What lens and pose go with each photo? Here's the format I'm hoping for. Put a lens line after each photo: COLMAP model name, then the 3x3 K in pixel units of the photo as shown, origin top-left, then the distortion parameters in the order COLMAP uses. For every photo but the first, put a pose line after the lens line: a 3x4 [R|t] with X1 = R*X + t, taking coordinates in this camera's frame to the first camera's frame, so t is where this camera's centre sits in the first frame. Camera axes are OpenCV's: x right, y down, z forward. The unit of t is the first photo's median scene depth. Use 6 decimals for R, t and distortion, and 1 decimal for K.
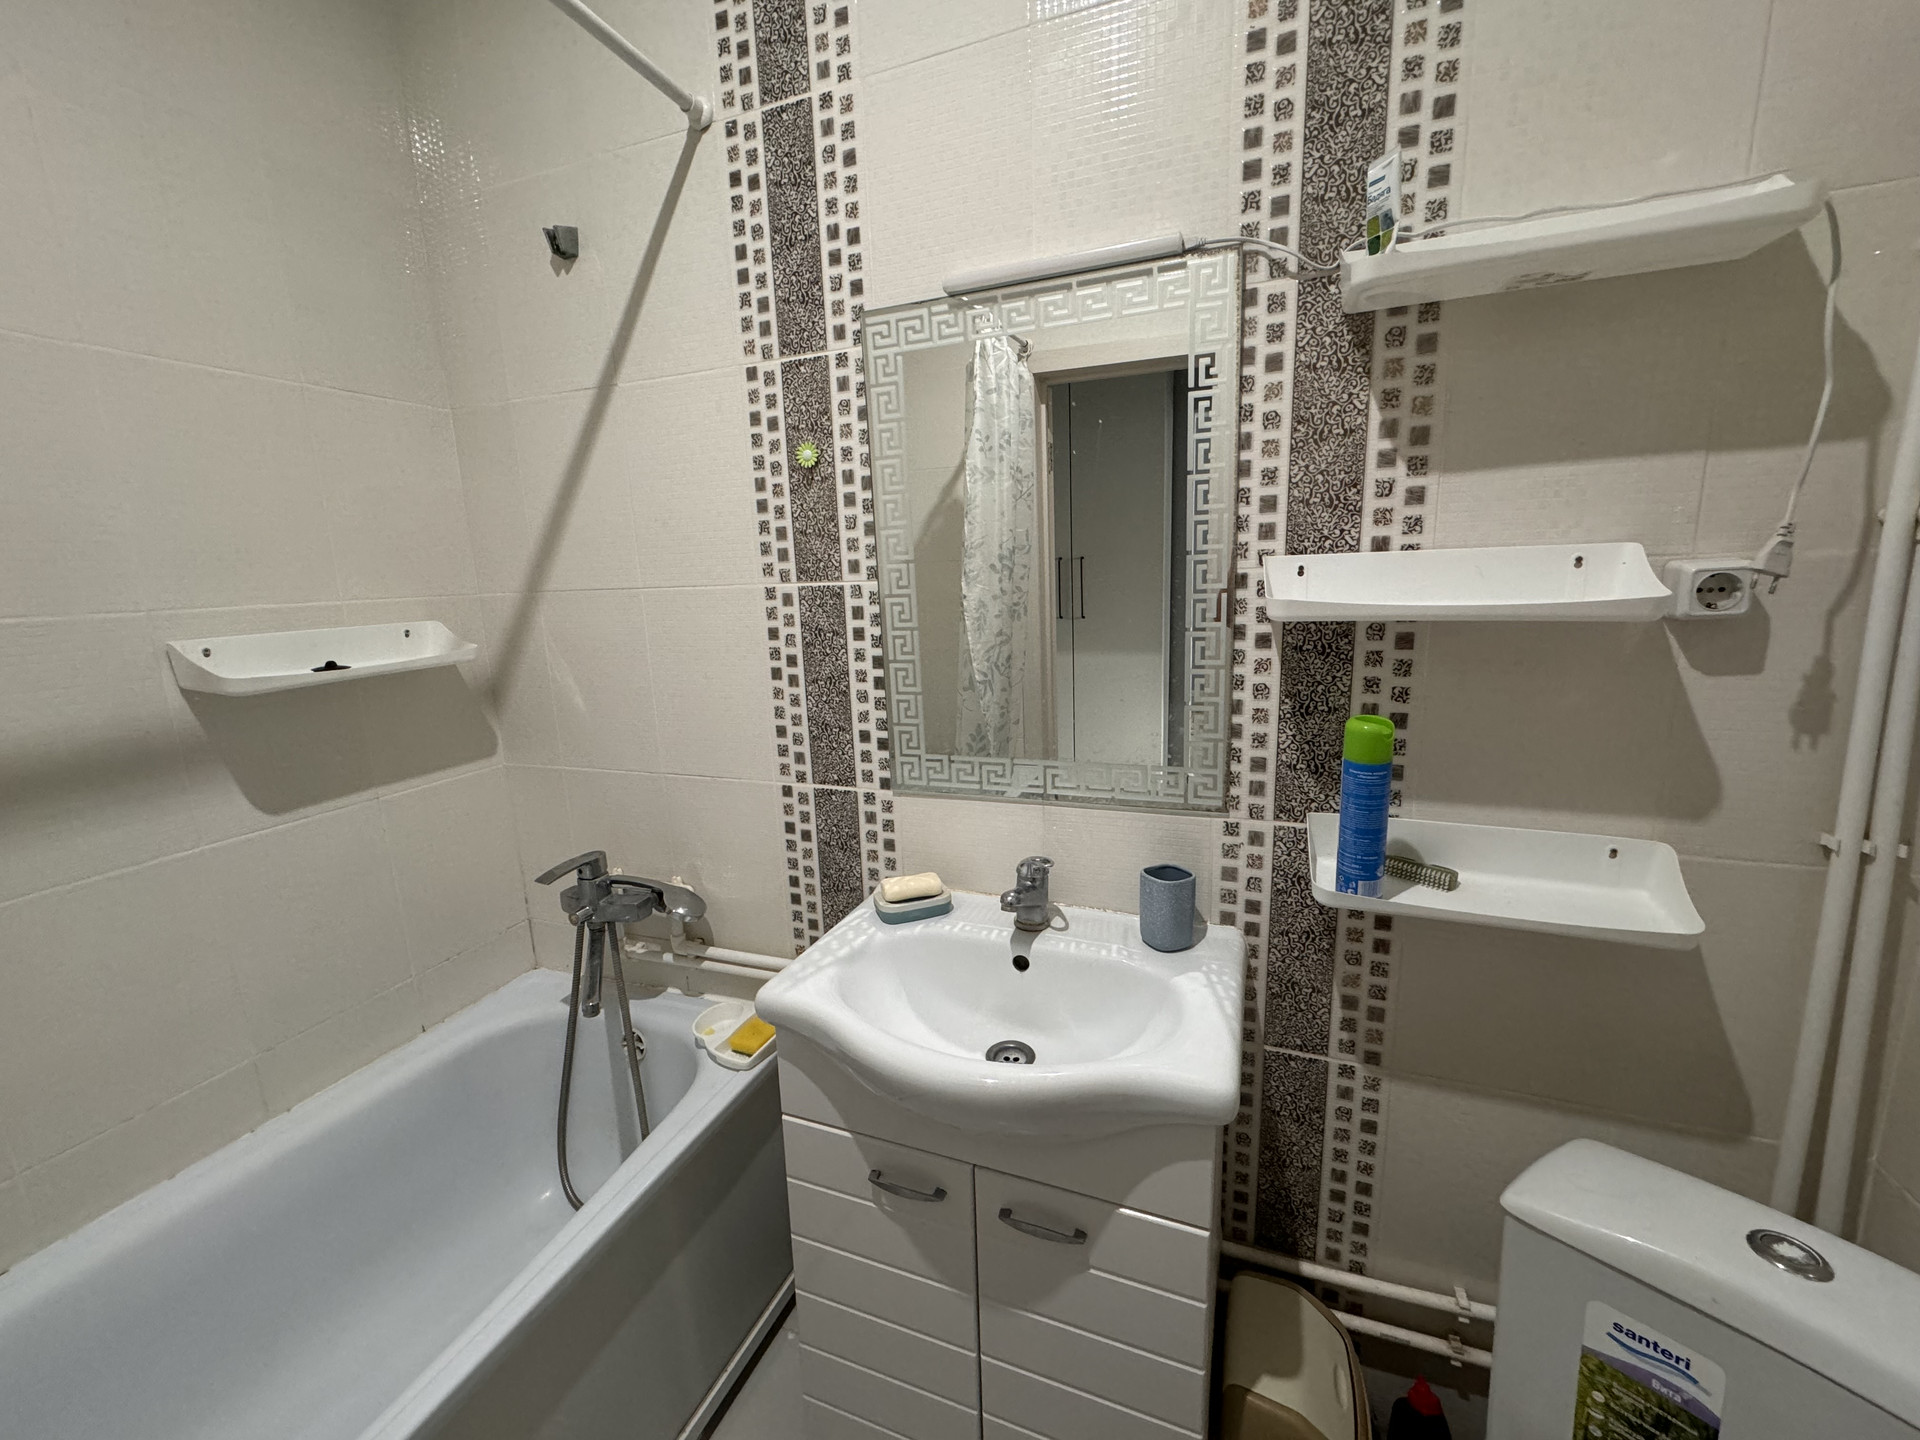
lens RADIAL K [[760.6, 0, 957.0], [0, 760.6, 716.6], [0, 0, 1]] dist [-0.002375, 0.000472]
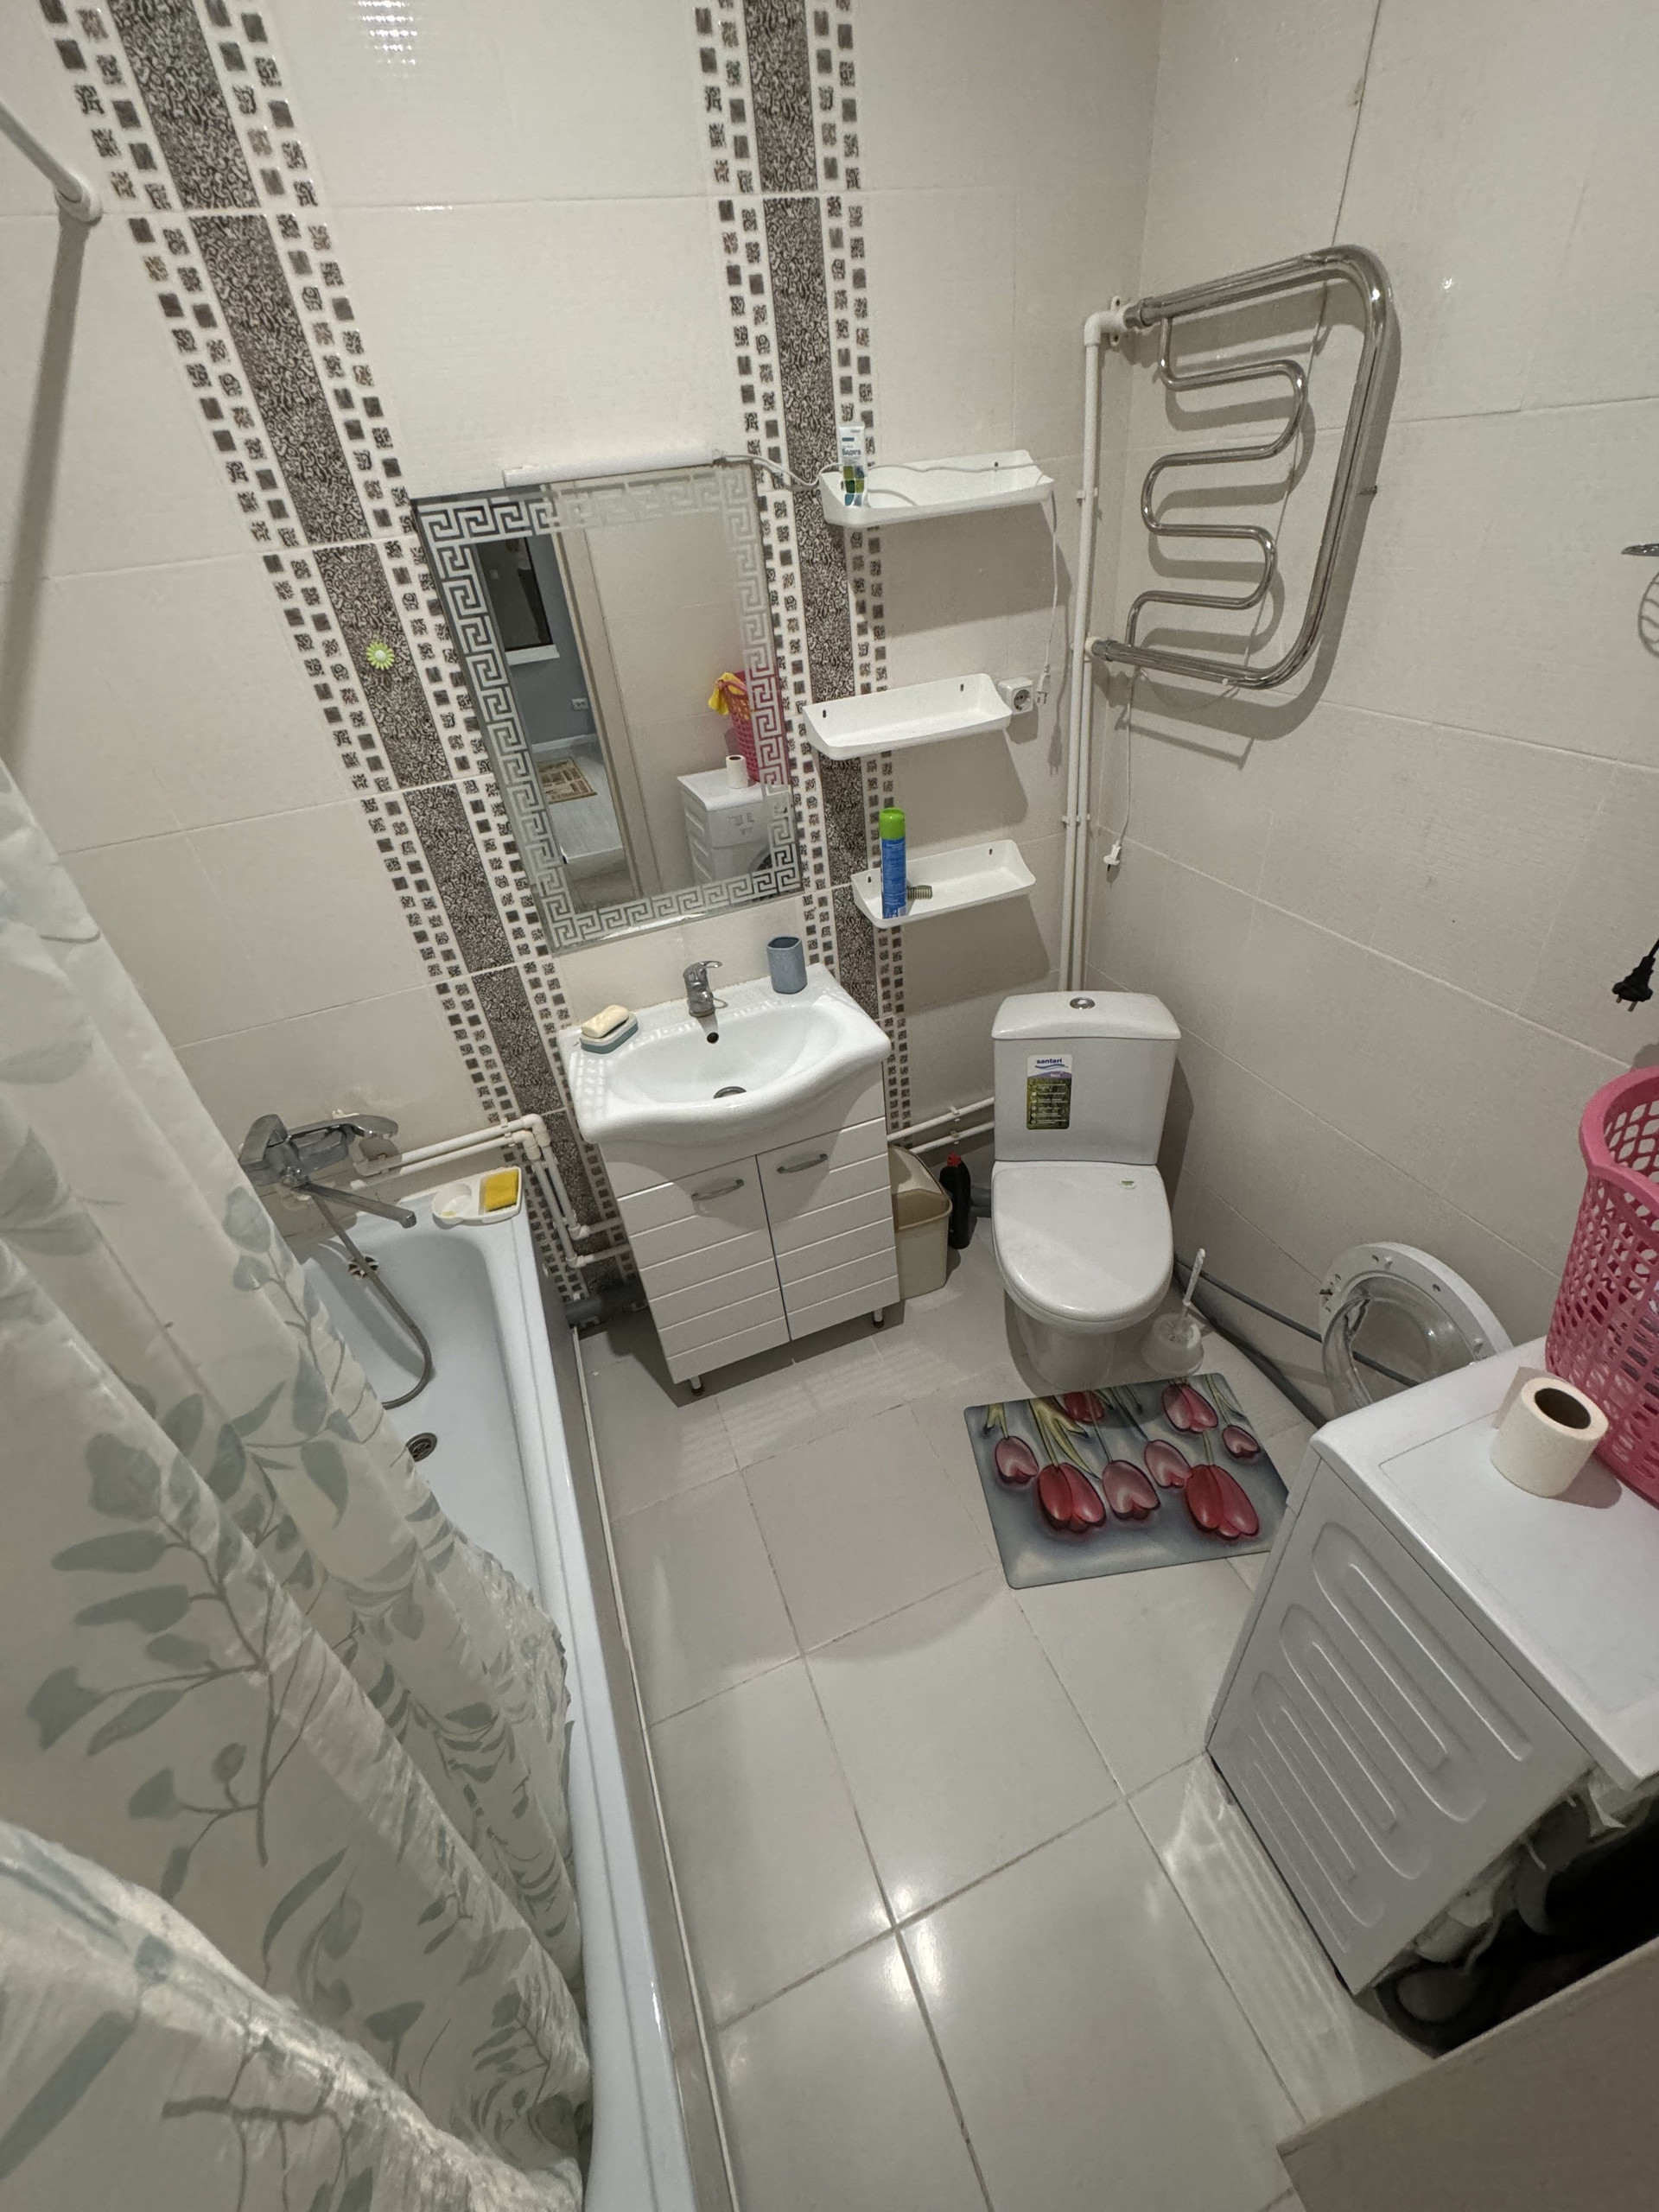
lens RADIAL K [[876.2, 0, 836.8], [0, 876.2, 1107.9], [0, 0, 1]] dist [-0.002375, 0.000472]
pose [[0.734453, -0.424506, 0.529503, -0.684850], [0.195237, 0.879399, 0.434213, -0.230660], [-0.649970, -0.215530, 0.728756, -0.377363]]
